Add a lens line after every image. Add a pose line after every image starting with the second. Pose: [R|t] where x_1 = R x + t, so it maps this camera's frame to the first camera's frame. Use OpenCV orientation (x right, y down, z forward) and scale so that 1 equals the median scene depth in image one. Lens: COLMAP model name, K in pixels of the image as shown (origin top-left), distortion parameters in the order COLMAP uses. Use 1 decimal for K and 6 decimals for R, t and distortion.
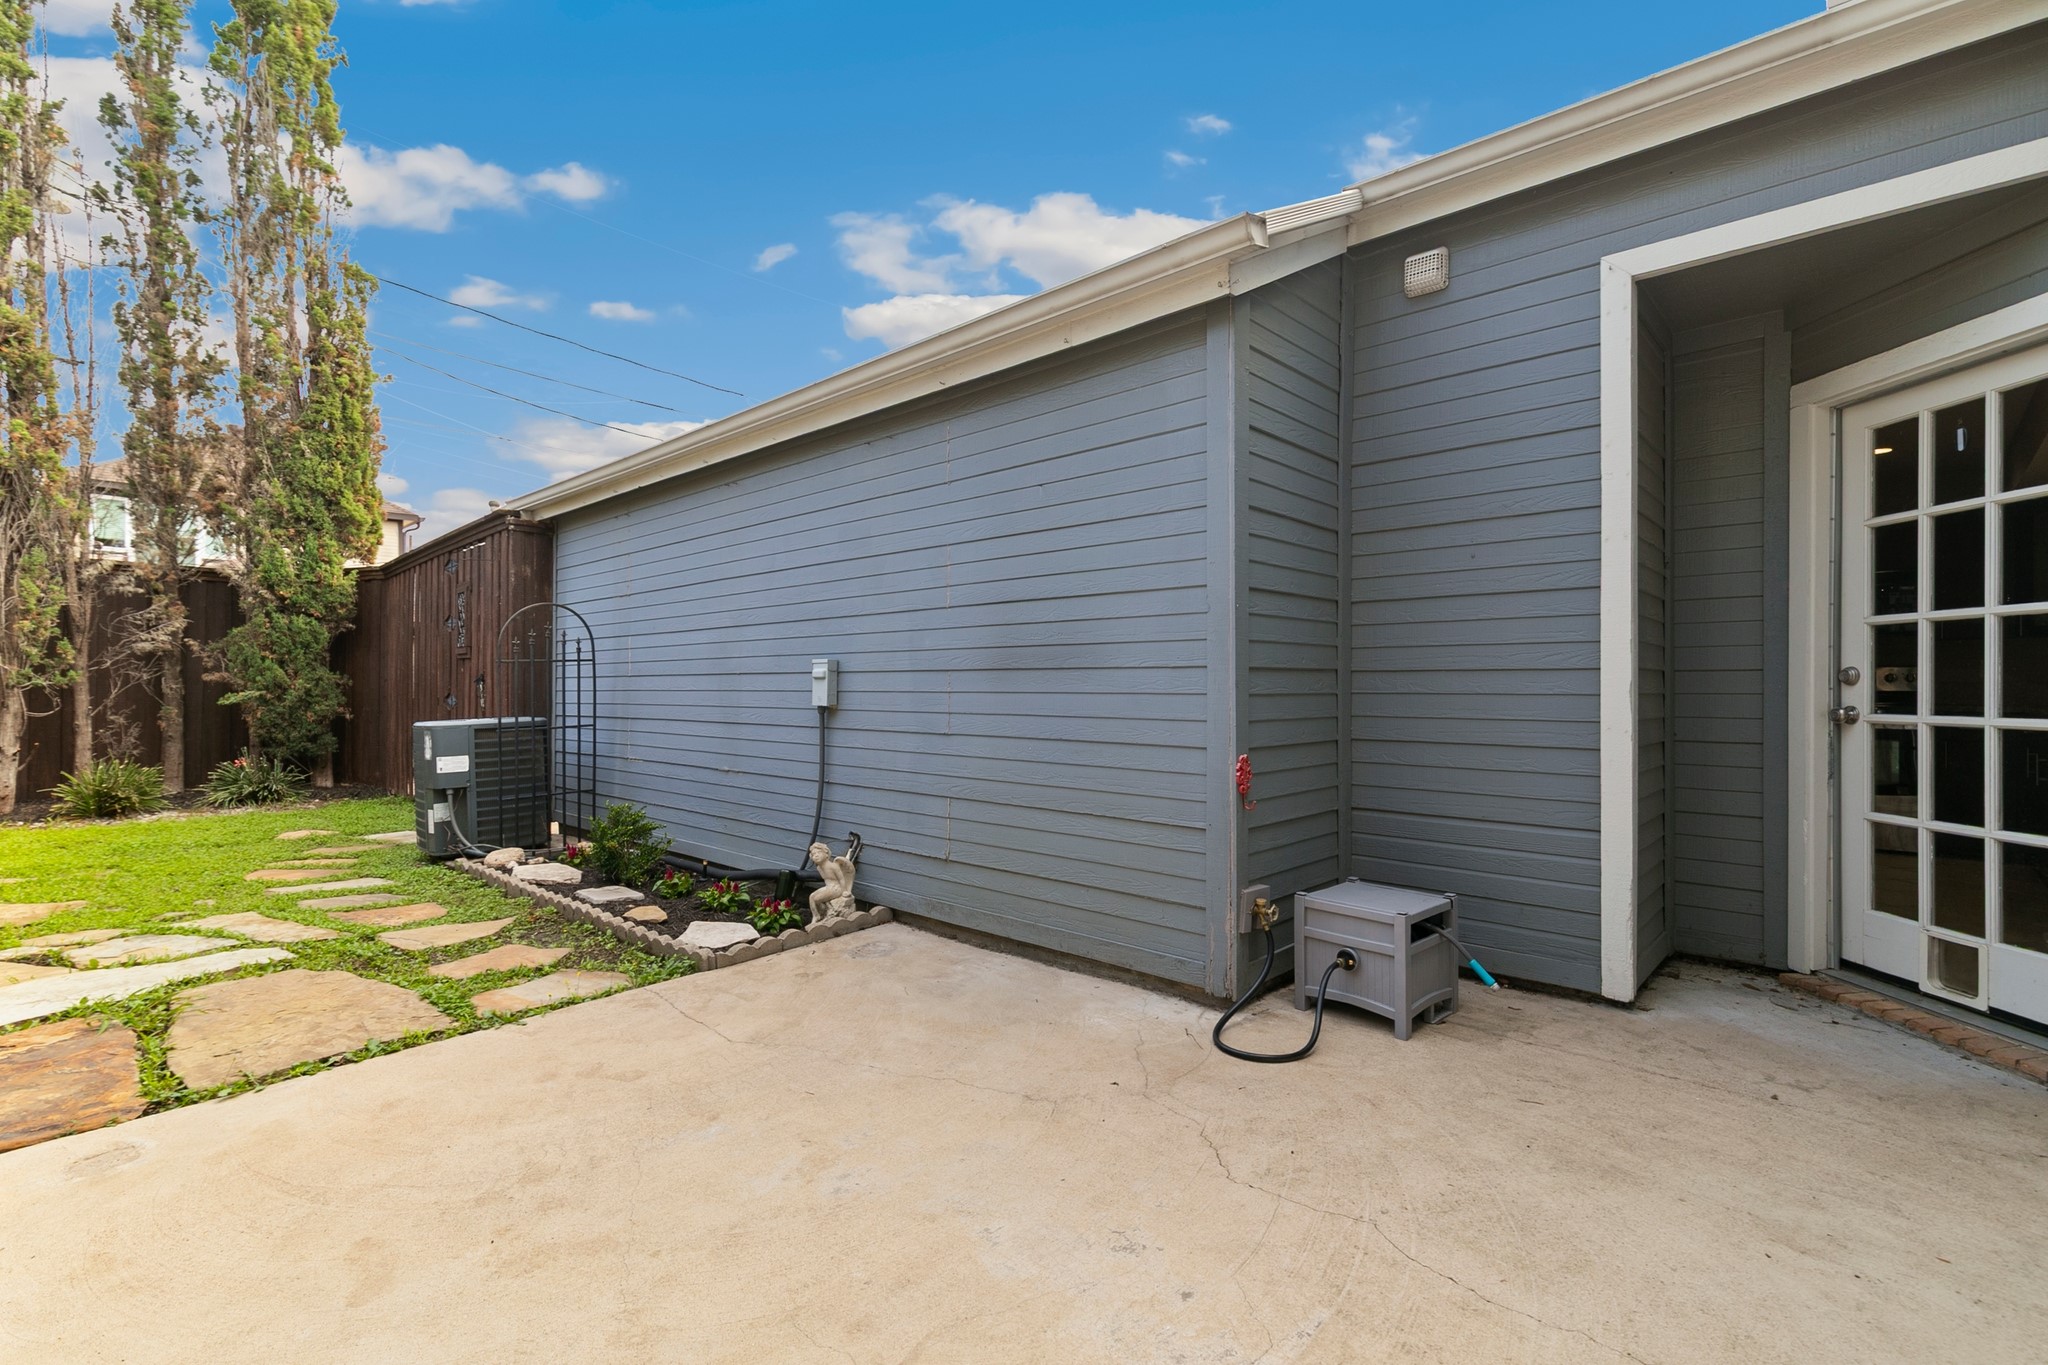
lens RADIAL K [[925.9, 0, 1016.8], [0, 925.9, 687.8], [0, 0, 1]] dist [0.004812, -0.000083]
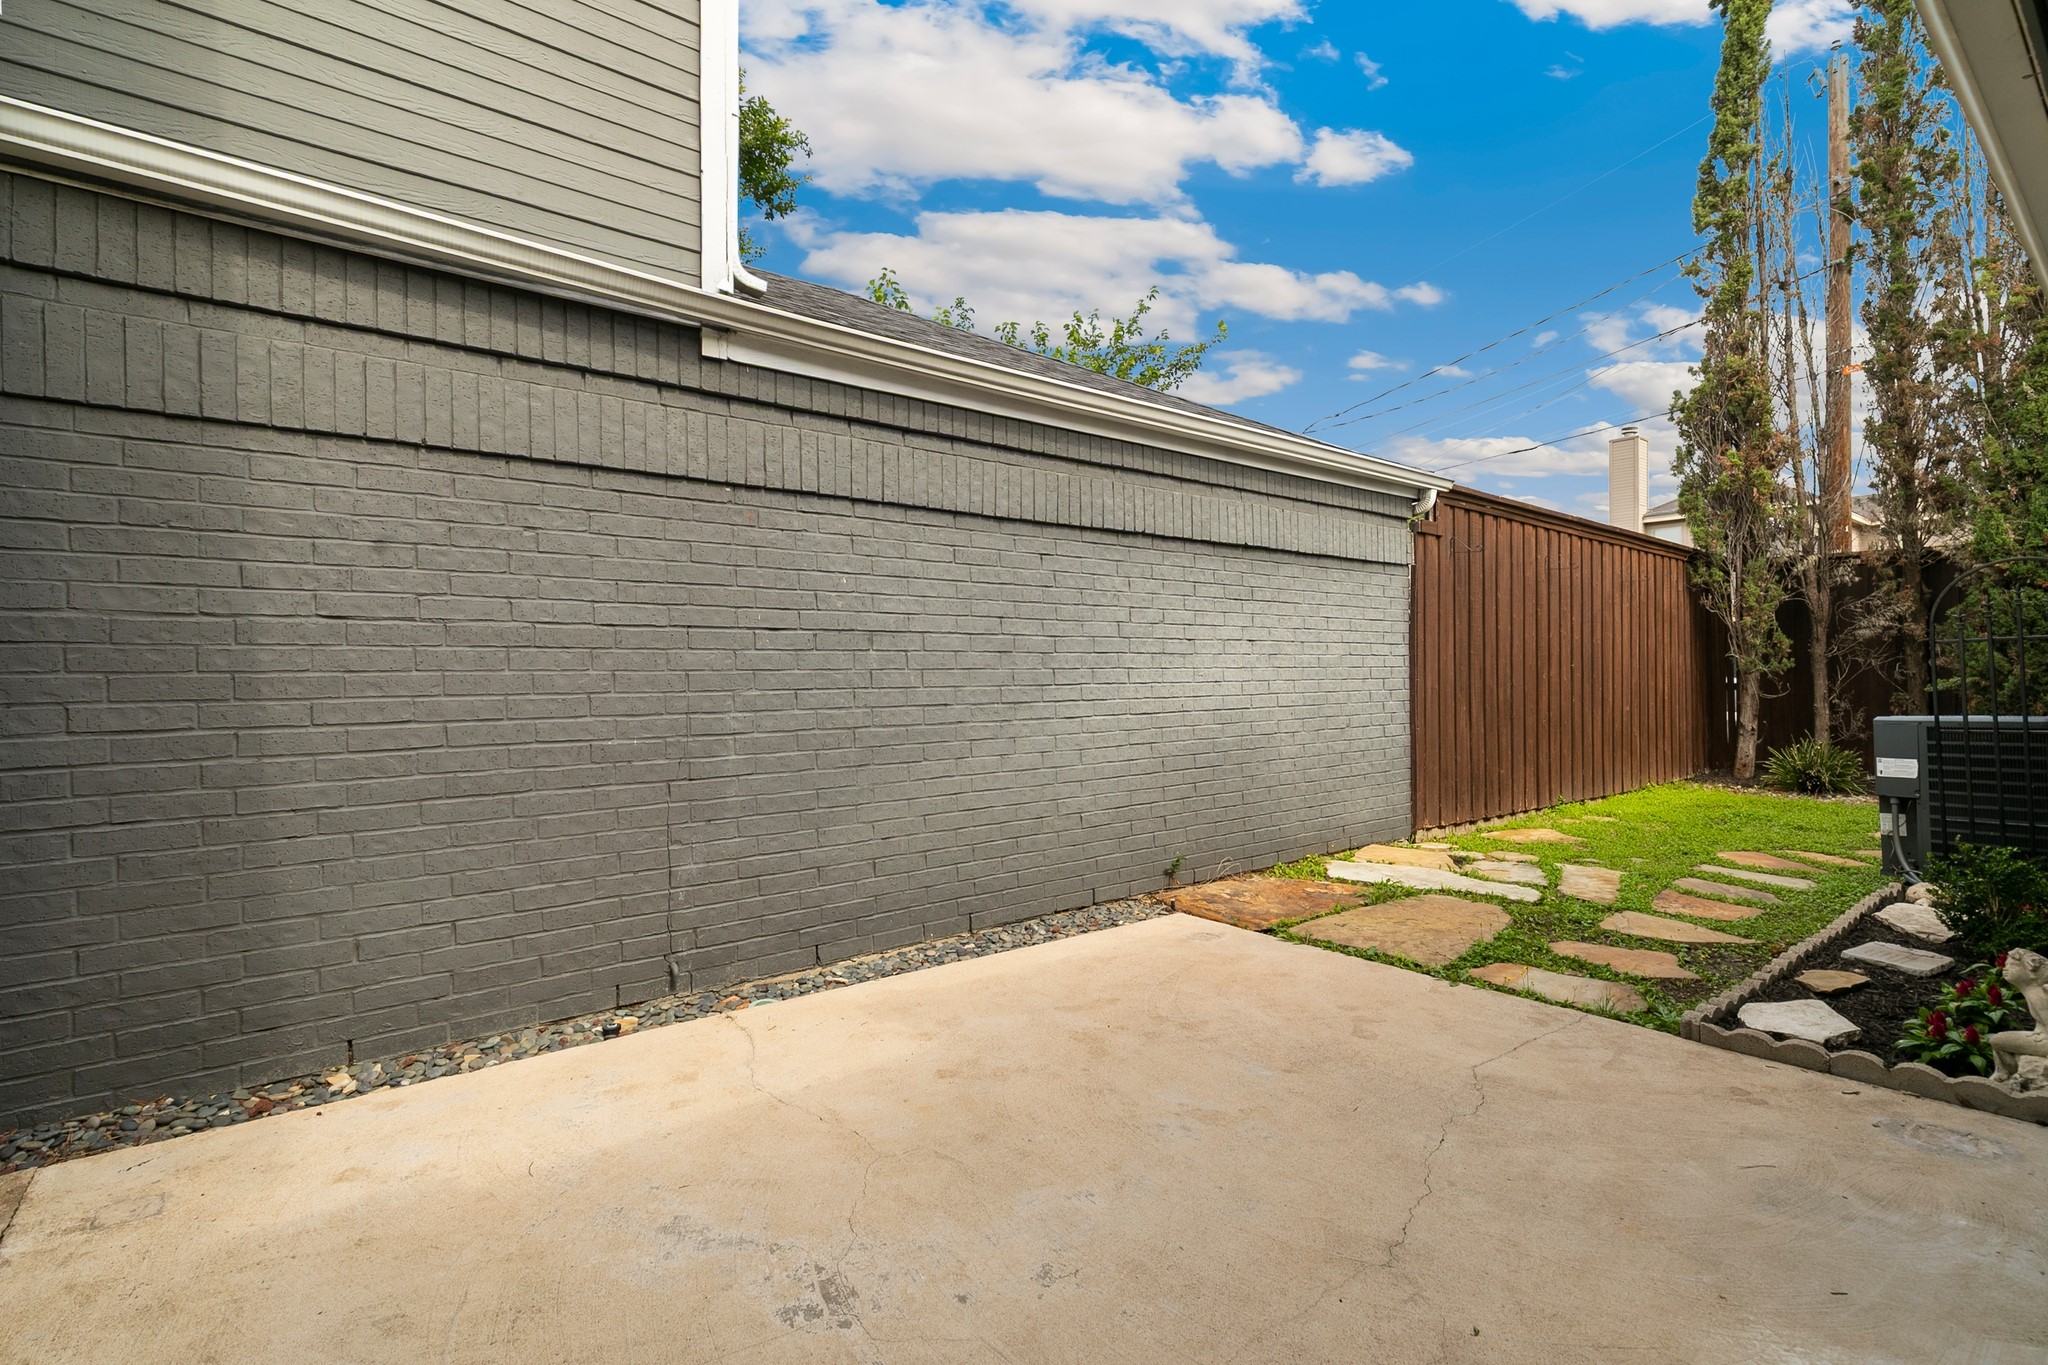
lens RADIAL K [[925.9, 0, 1016.8], [0, 925.9, 687.8], [0, 0, 1]] dist [0.004812, -0.000083]
pose [[-0.145937, 0.017291, -0.989143, 0.574617], [0.000612, 0.999849, 0.017388, -0.007280], [0.989294, 0.001932, -0.145925, 0.603850]]
